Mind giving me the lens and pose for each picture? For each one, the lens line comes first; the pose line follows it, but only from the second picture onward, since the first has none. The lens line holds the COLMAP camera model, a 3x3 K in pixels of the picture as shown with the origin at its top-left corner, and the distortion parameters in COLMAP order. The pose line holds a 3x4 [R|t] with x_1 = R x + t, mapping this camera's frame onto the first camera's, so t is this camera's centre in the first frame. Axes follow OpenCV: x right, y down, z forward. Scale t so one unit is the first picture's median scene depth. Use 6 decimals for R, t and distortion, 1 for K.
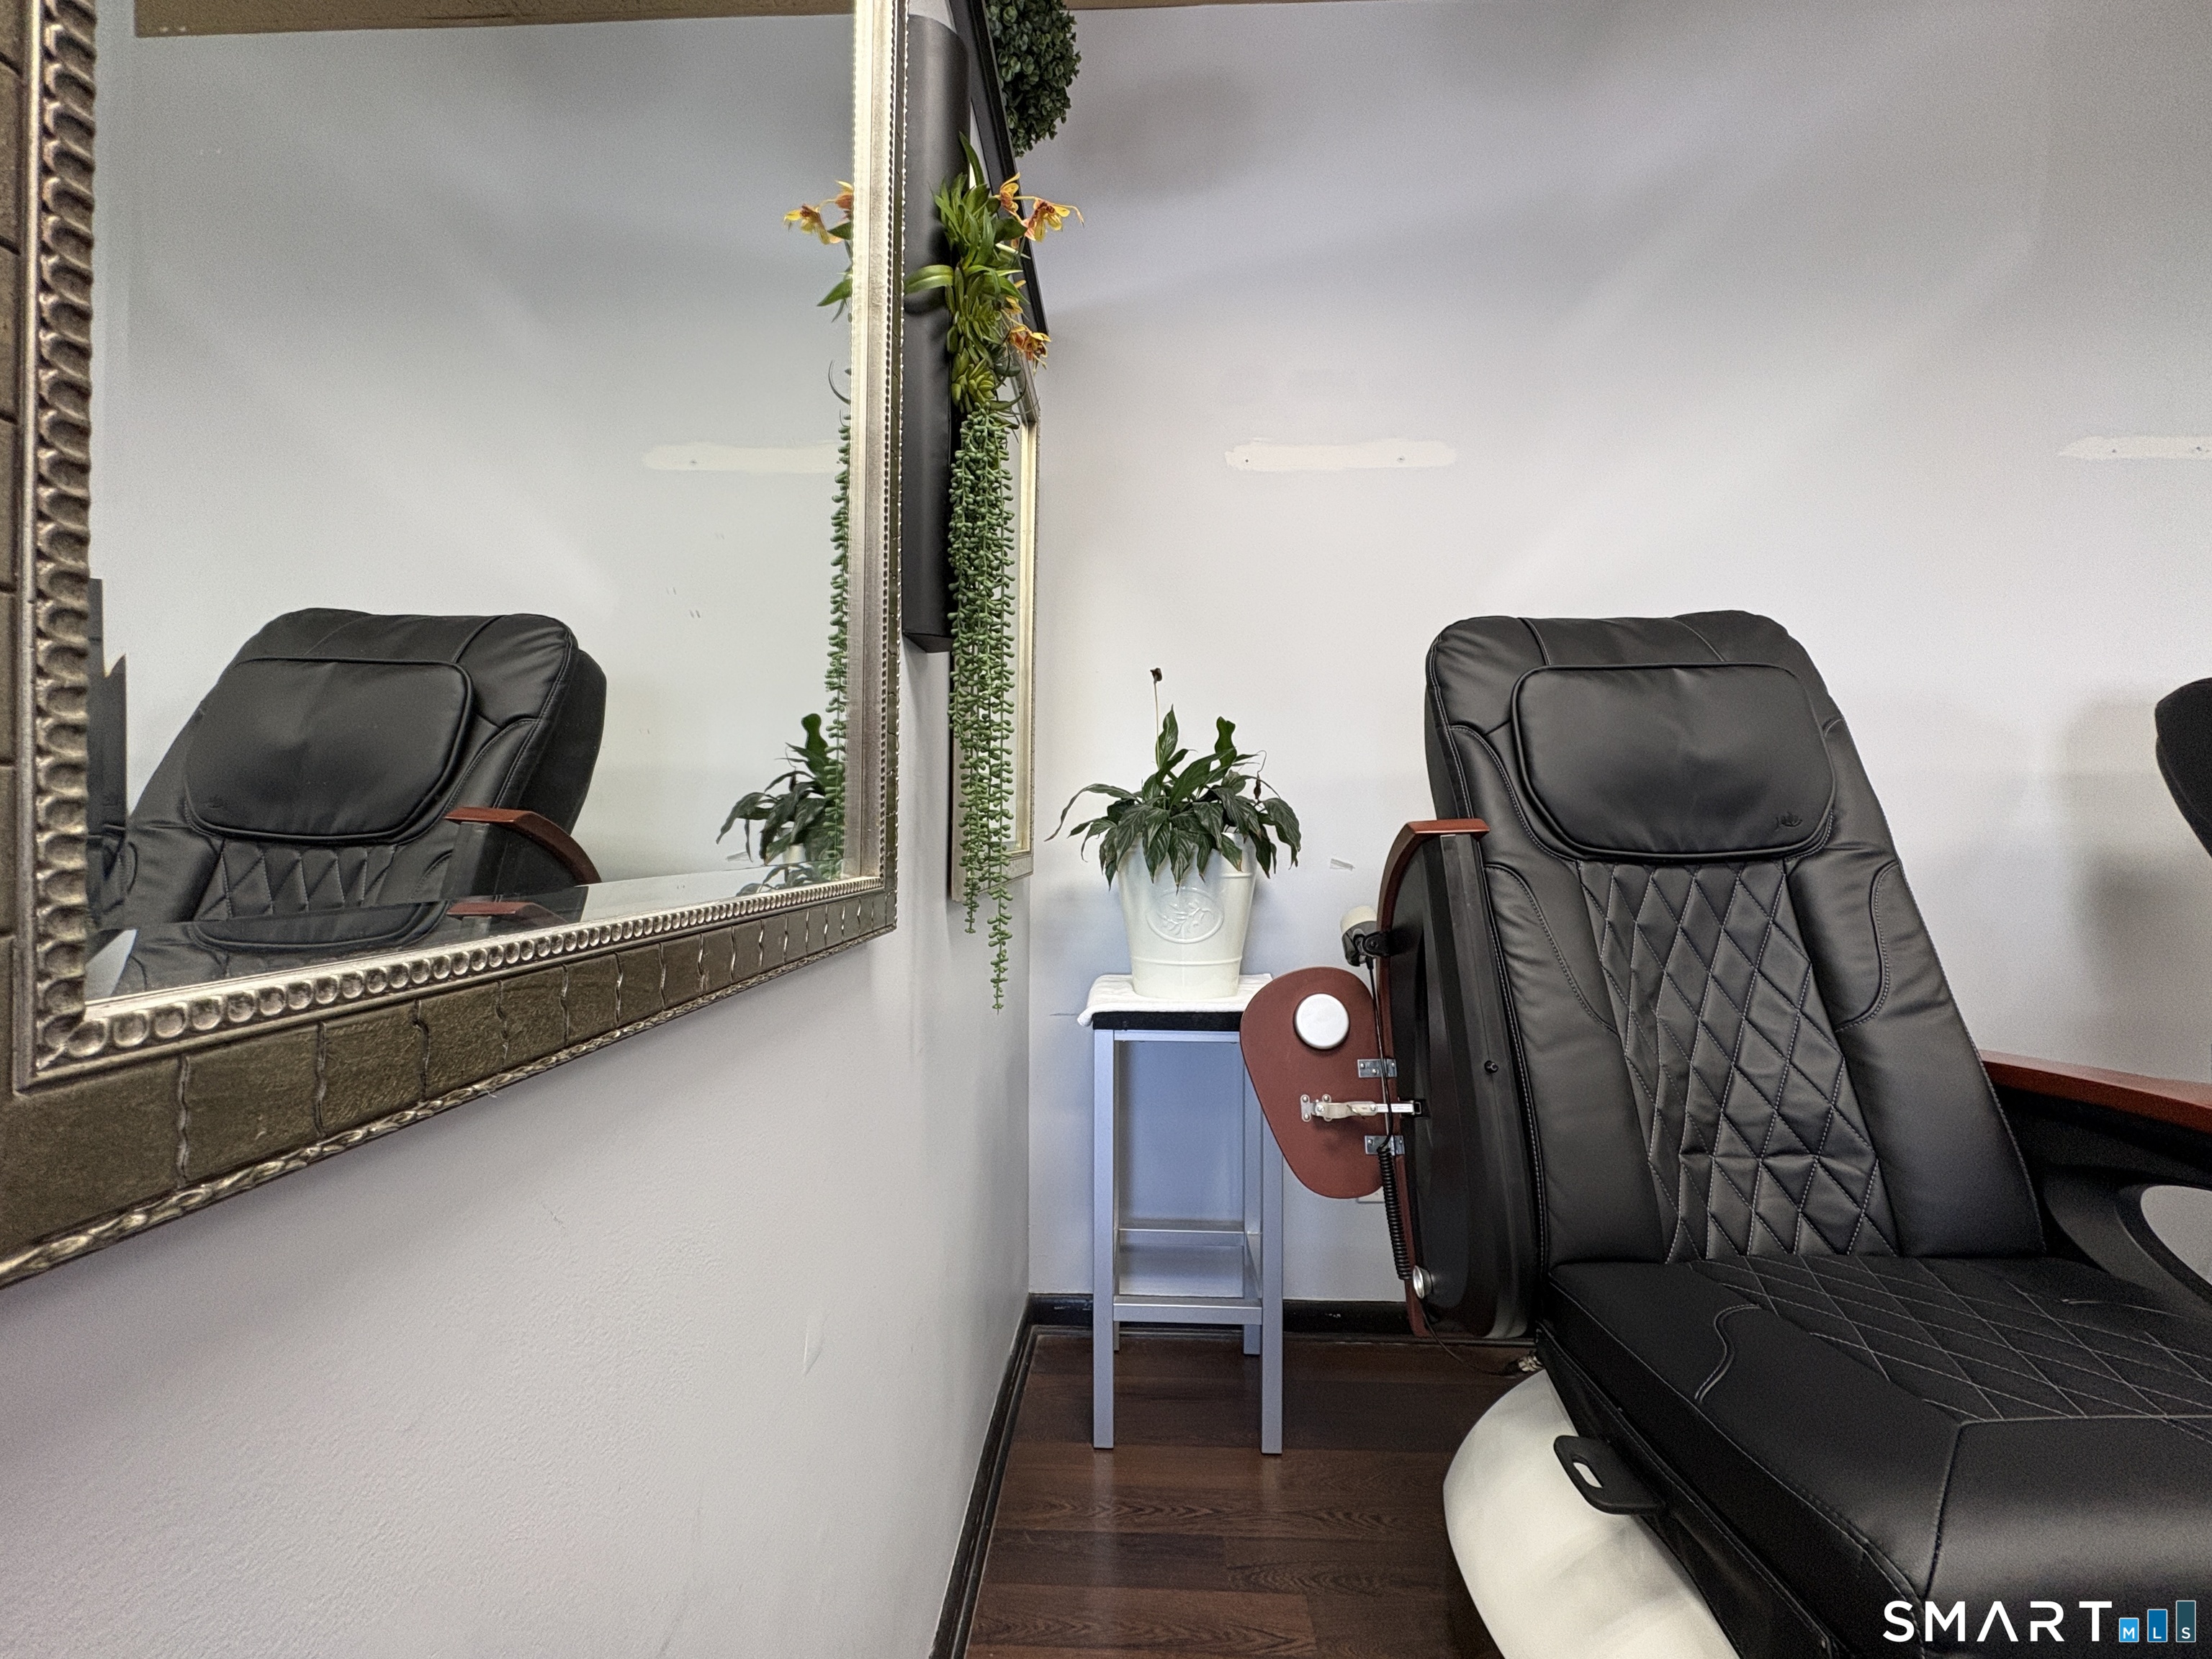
lens RADIAL K [[878.9, 0, 1106.0], [0, 878.9, 829.5], [0, 0, 1]] dist [-0.000068, -0.000107]
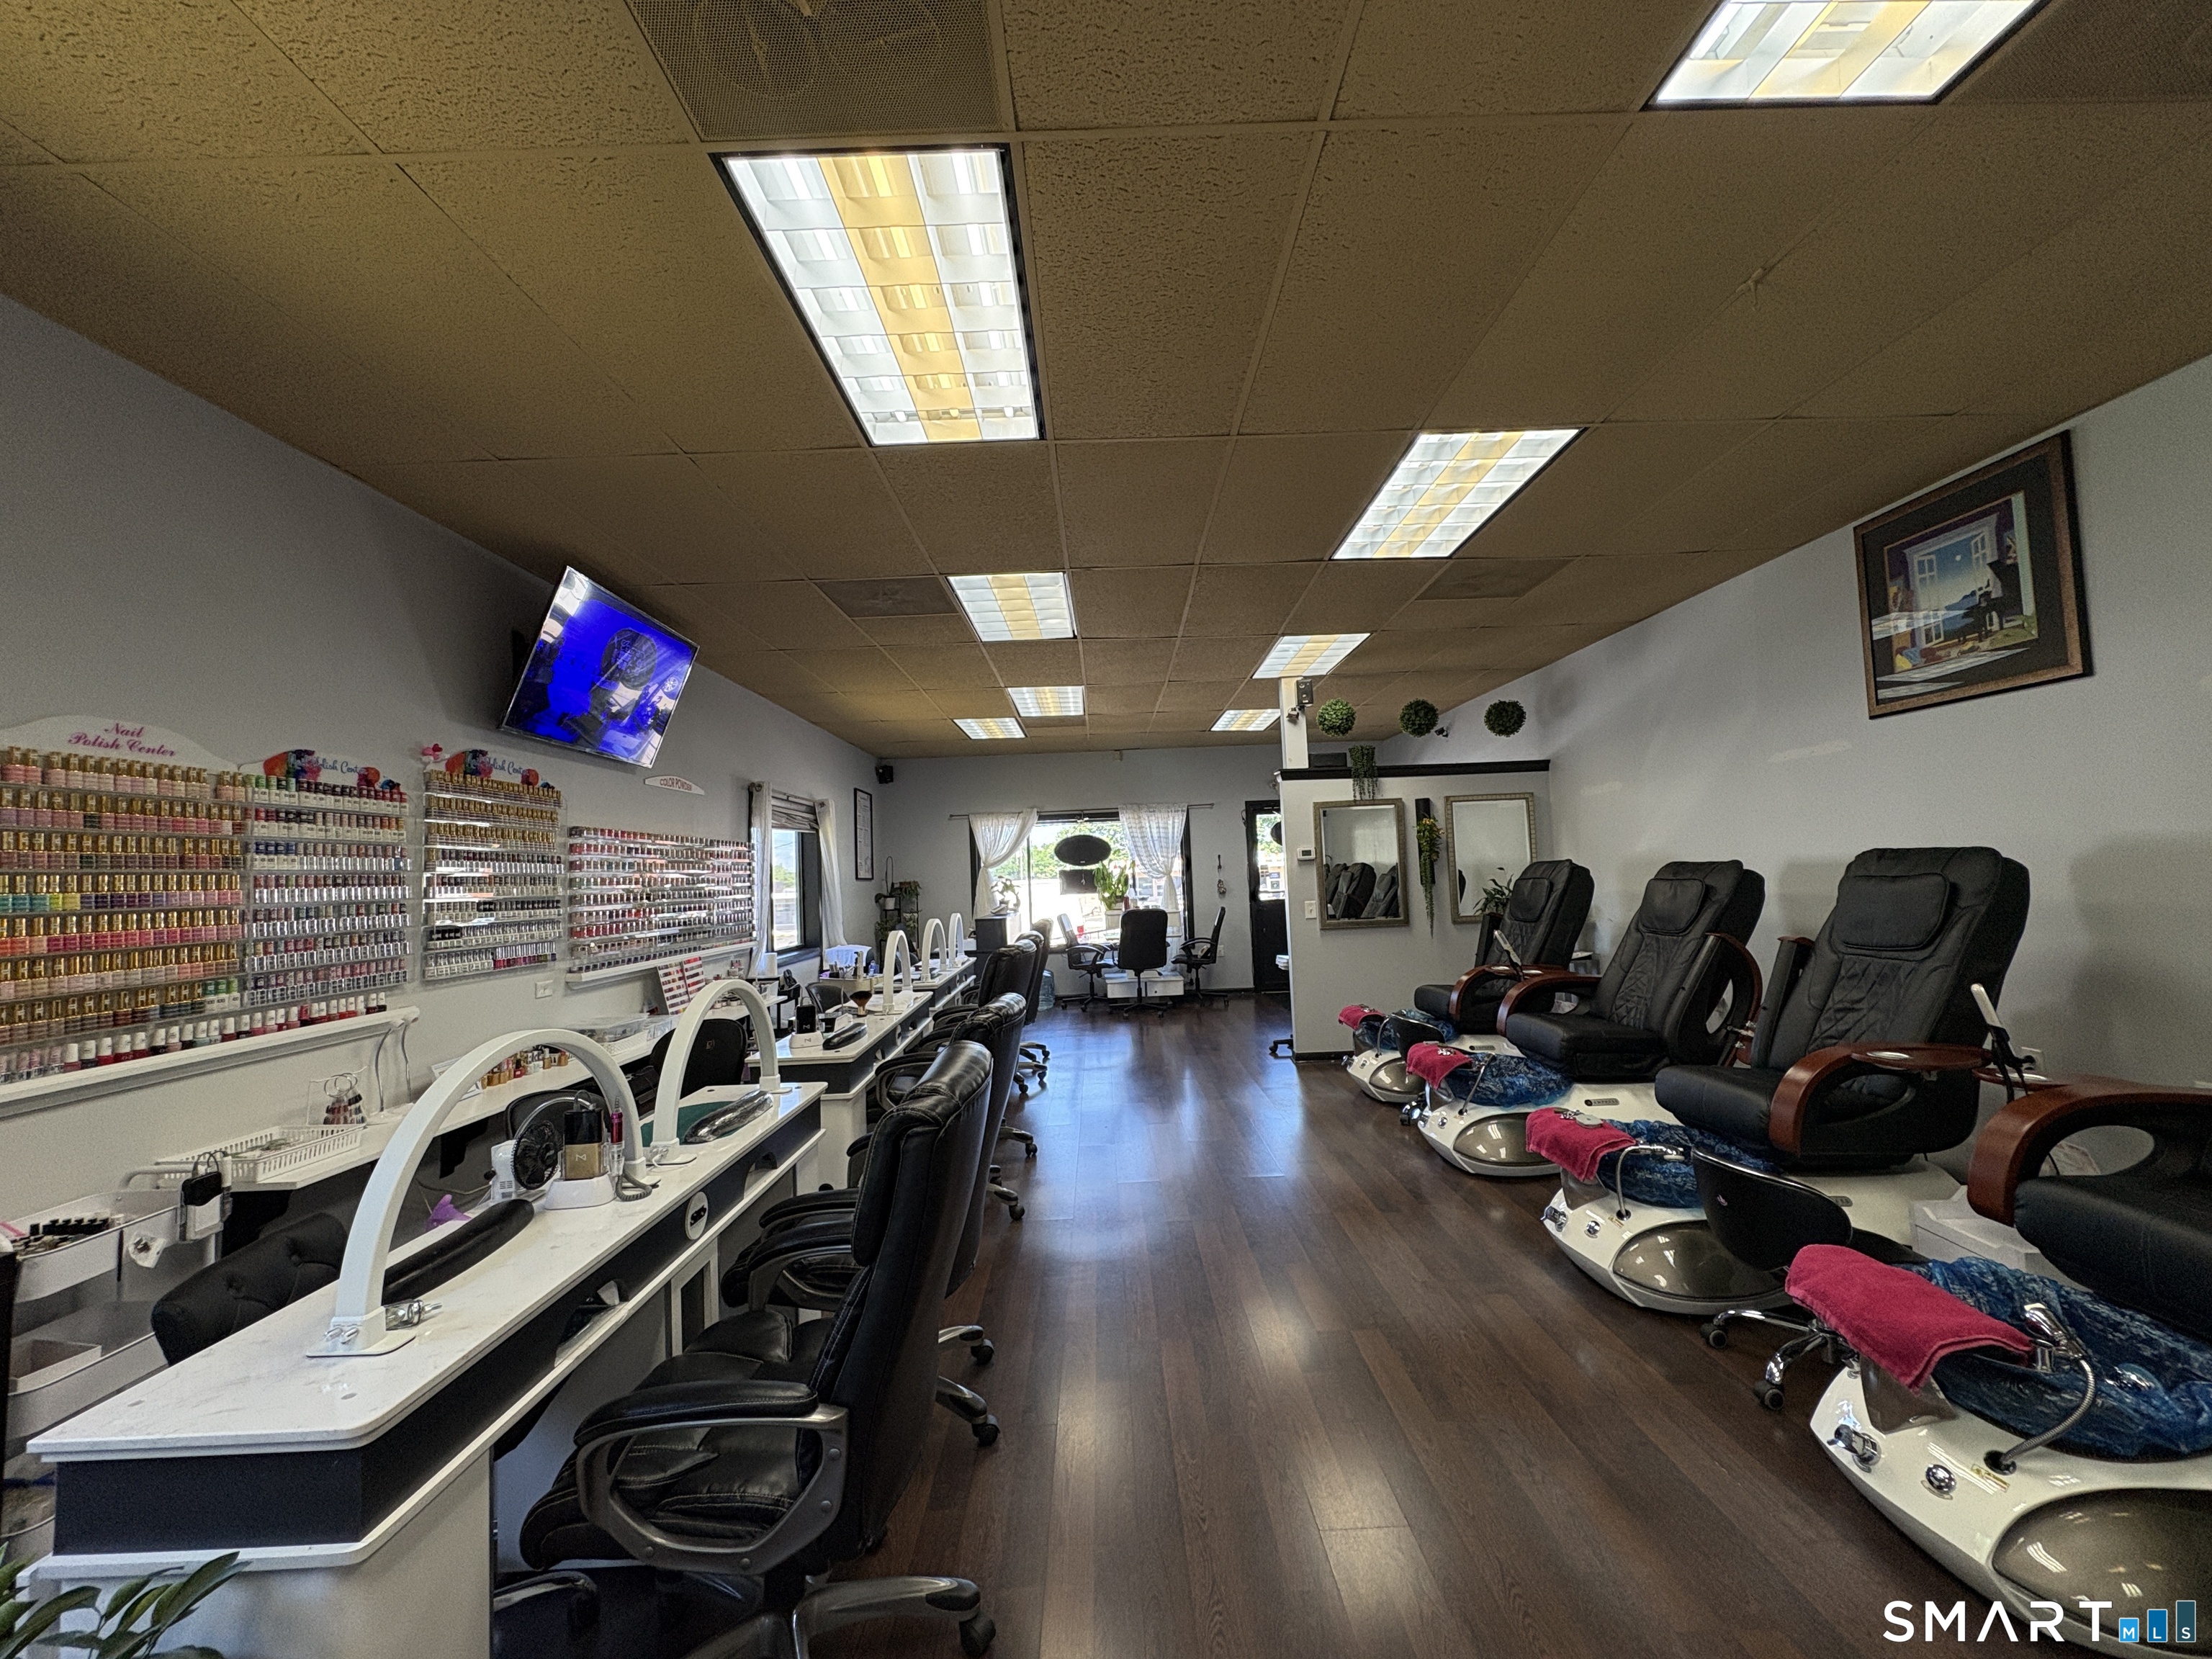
lens RADIAL K [[880.9, 0, 1106.2], [0, 880.9, 828.0], [0, 0, 1]] dist [0.000718, 0.000267]
pose [[0.047023, -0.063643, -0.996864, 5.536646], [0.044687, 0.997103, -0.061550, -0.289743], [0.997894, -0.041653, 0.049731, -1.530700]]
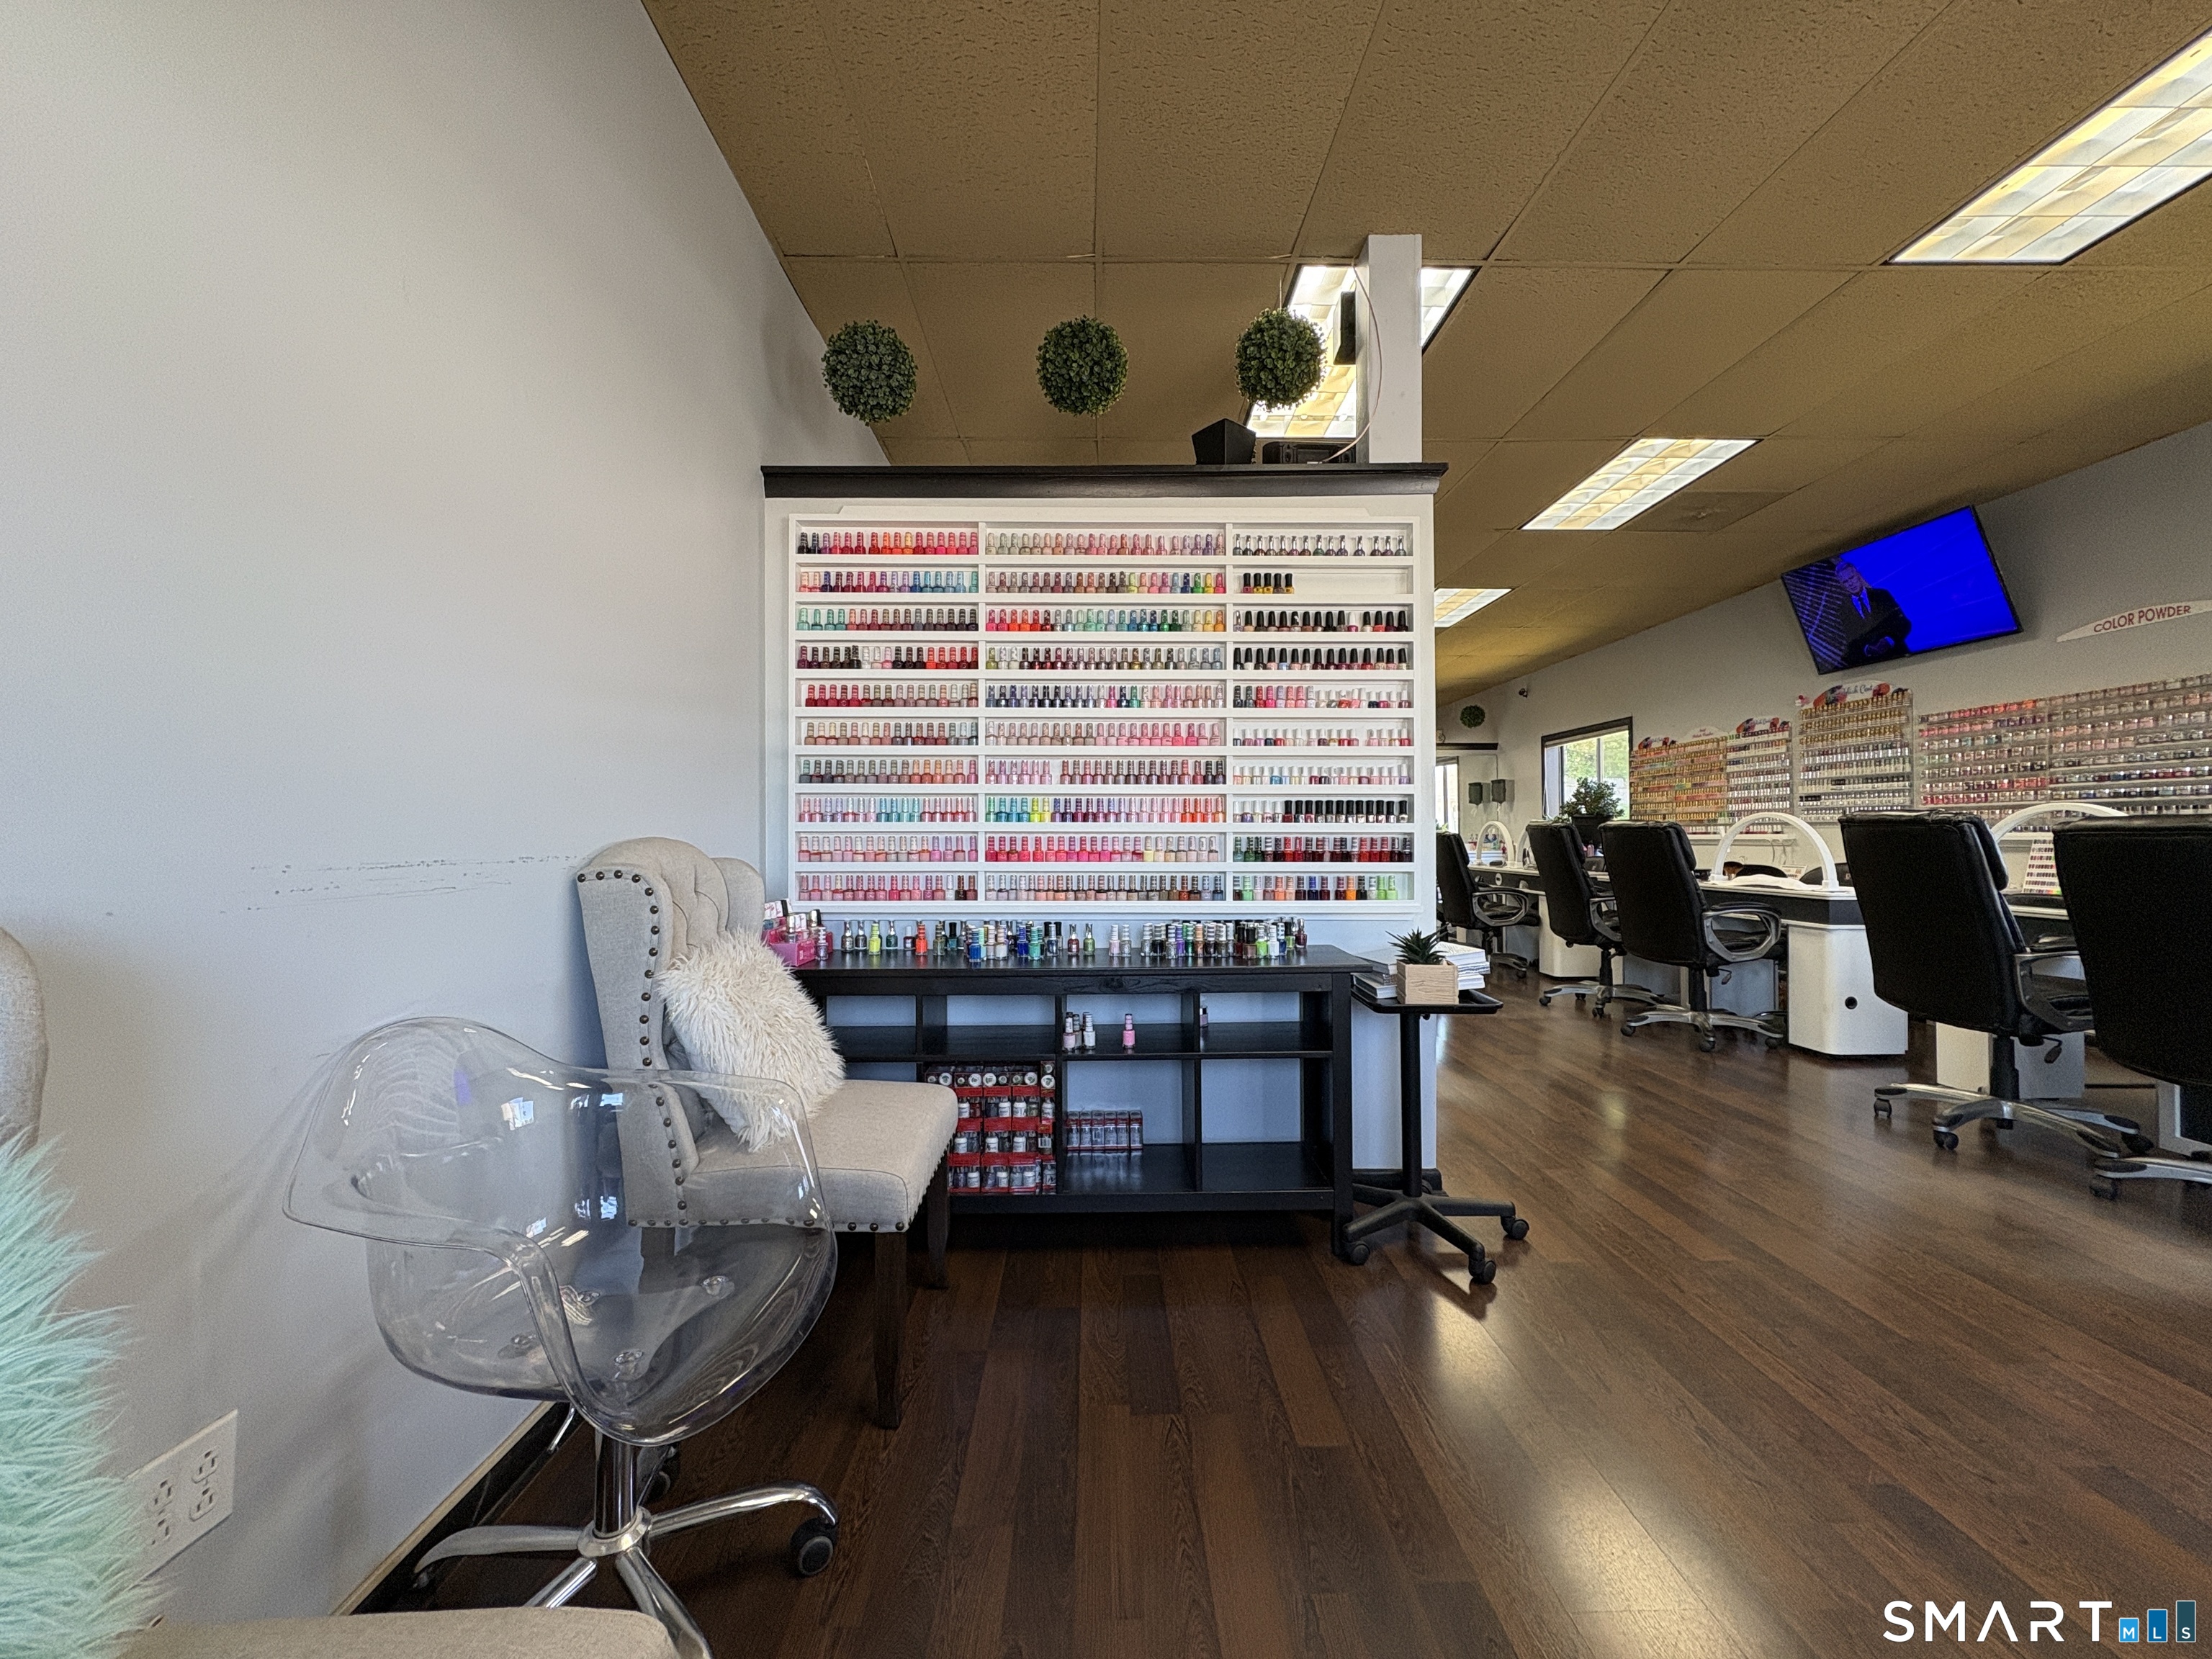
lens RADIAL K [[880.9, 0, 1106.2], [0, 880.9, 828.0], [0, 0, 1]] dist [0.000718, 0.000267]
pose [[-0.053477, 0.002101, 0.998567, -2.626258], [-0.002365, 0.999995, -0.002231, -0.014937], [-0.998566, -0.002481, -0.053471, 0.930806]]
